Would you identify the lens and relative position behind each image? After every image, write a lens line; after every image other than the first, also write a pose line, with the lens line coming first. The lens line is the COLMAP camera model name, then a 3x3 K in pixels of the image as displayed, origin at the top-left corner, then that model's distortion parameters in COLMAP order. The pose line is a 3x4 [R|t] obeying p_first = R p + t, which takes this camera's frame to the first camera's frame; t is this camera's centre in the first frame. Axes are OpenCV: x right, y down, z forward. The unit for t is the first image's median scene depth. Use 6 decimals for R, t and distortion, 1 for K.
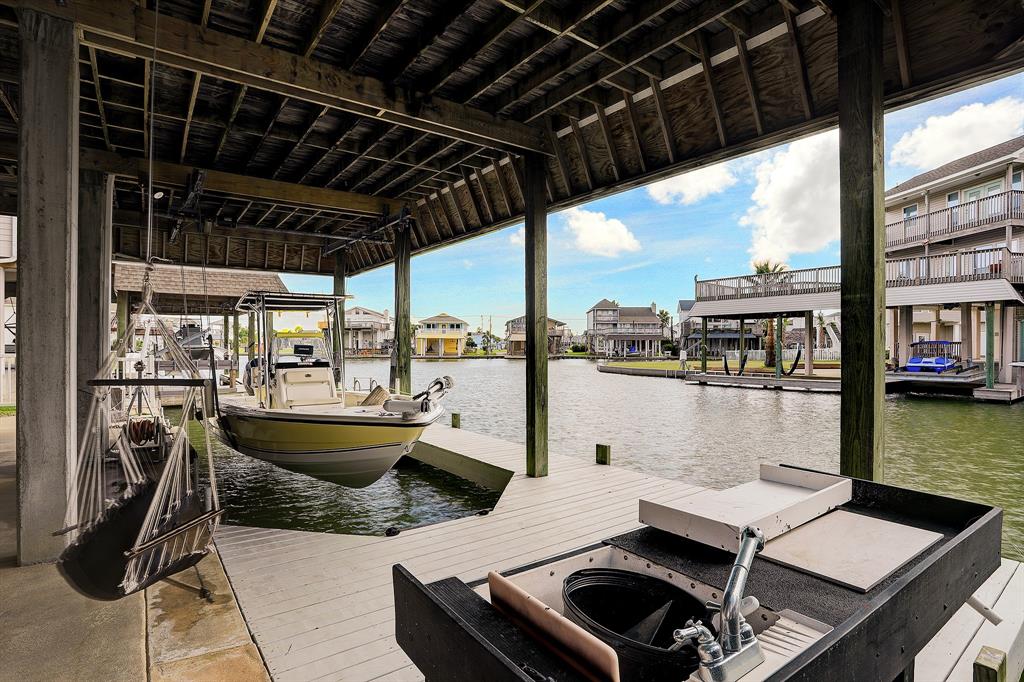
lens RADIAL K [[502.1, 0, 509.0], [0, 502.1, 343.2], [0, 0, 1]] dist [-0.067096, 0.024813]
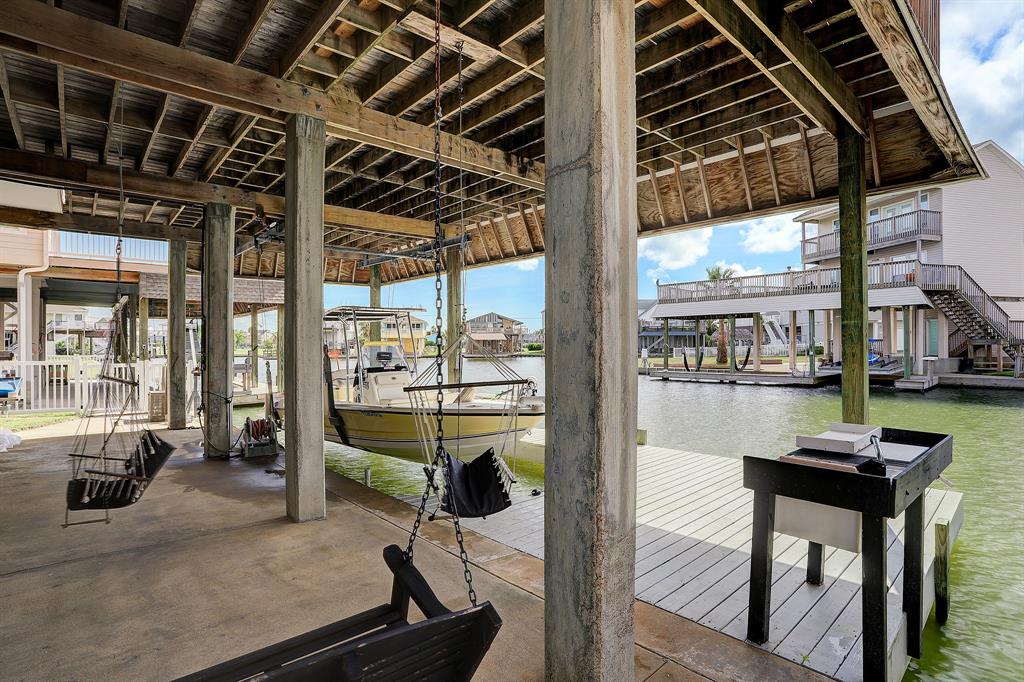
lens RADIAL K [[513.0, 0, 500.1], [0, 513.0, 336.8], [0, 0, 1]] dist [-0.087304, 0.041279]
pose [[0.994397, -0.006581, 0.105508, -0.321584], [0.007341, 0.999950, -0.006818, -0.025548], [-0.105458, 0.007554, 0.994395, -0.257689]]
